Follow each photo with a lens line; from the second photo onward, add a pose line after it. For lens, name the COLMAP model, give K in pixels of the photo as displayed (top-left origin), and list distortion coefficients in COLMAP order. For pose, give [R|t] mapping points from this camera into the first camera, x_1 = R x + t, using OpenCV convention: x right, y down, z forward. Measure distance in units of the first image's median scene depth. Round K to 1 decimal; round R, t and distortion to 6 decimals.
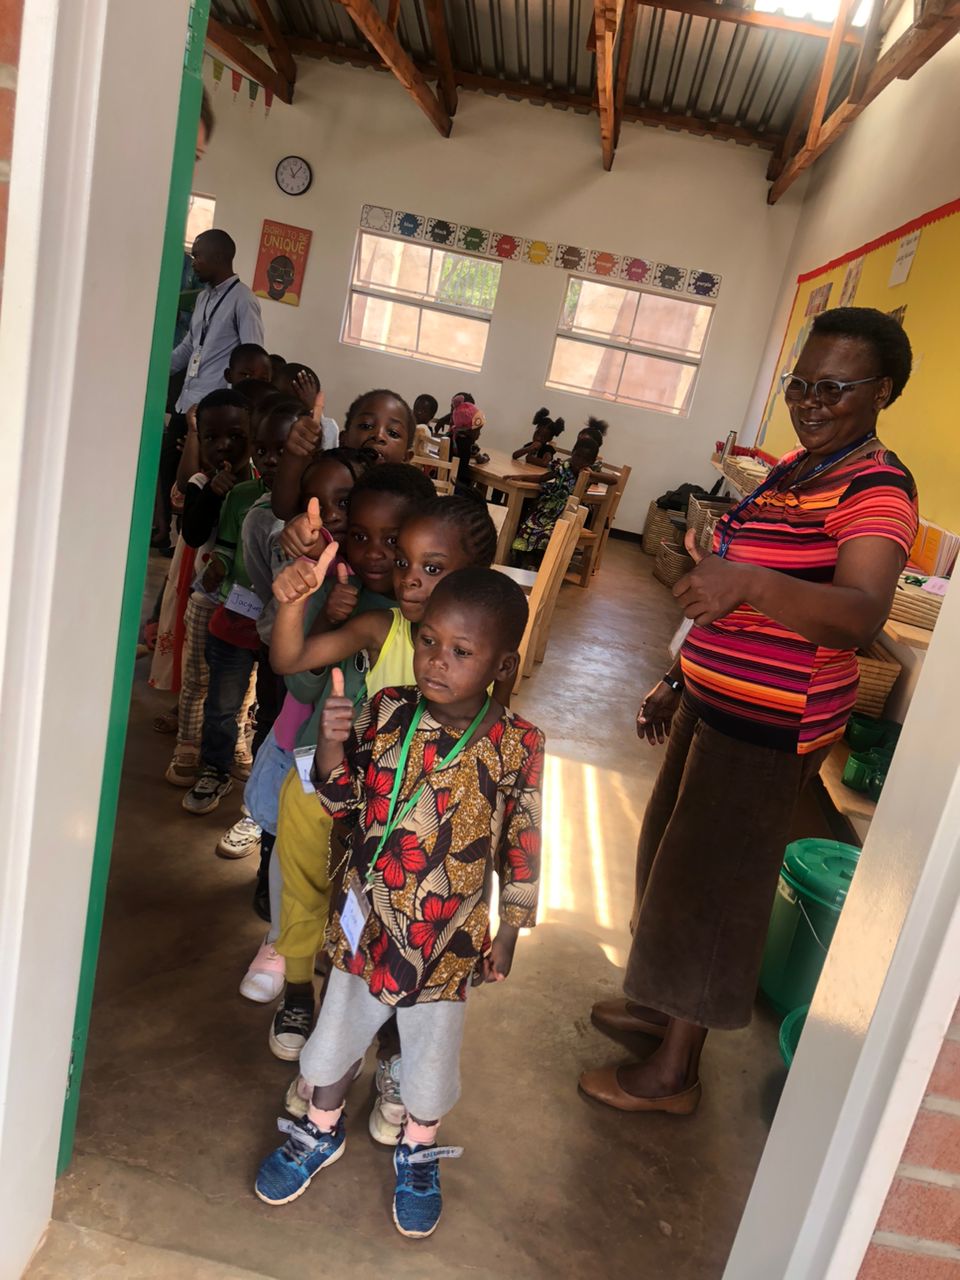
lens RADIAL K [[1083.0, 0, 480.0], [0, 1083.0, 640.0], [0, 0, 1]] dist [0.013220, -0.000381]
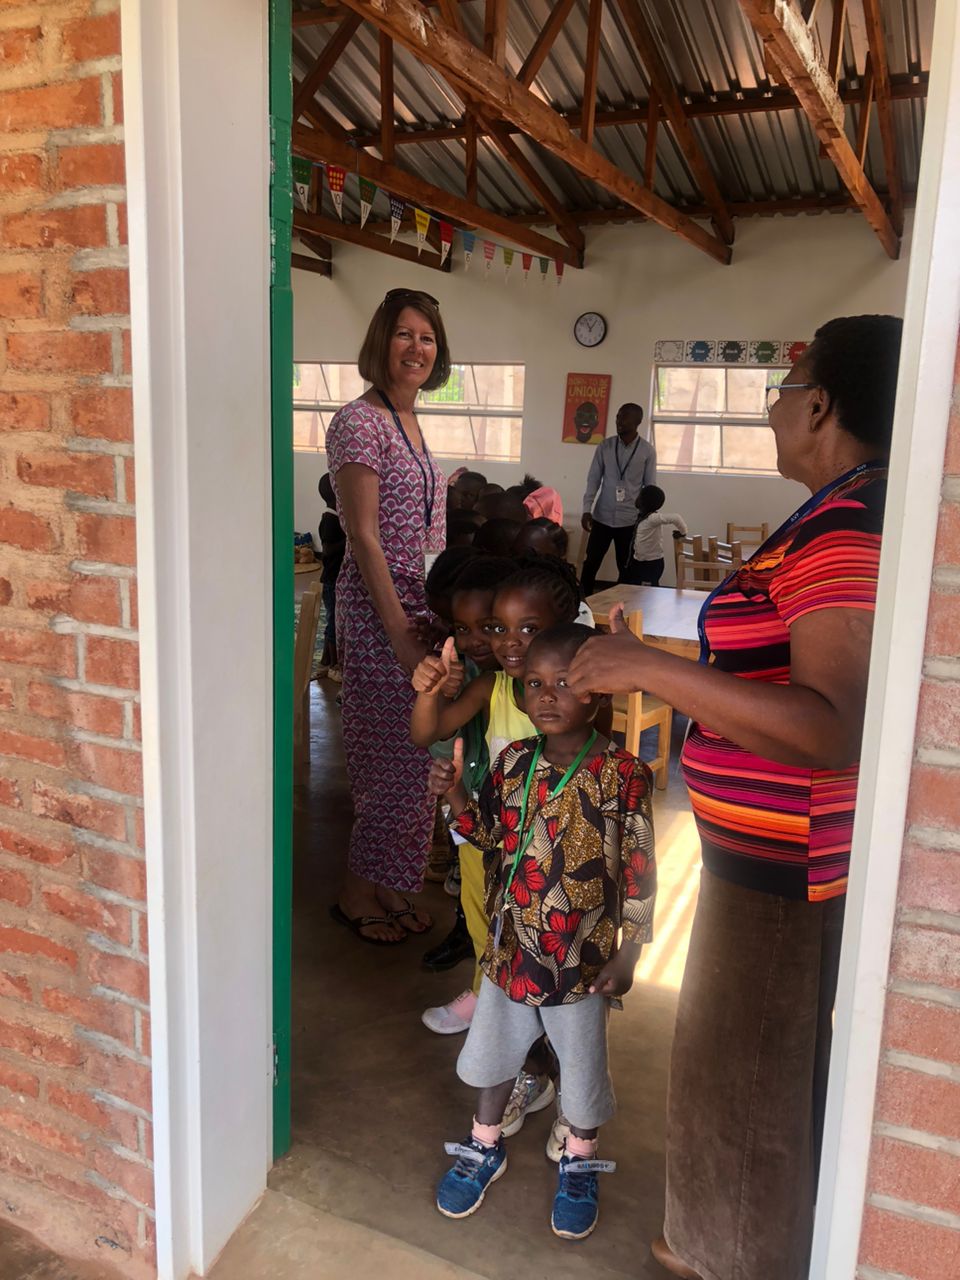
lens RADIAL K [[1069.0, 0, 480.0], [0, 1069.0, 640.0], [0, 0, 1]] dist [0.085519, -0.106686]
pose [[0.933462, -0.100100, -0.344425, 0.287910], [0.057505, 0.989612, -0.131761, 0.092328], [0.354037, 0.103188, 0.929521, -0.101101]]
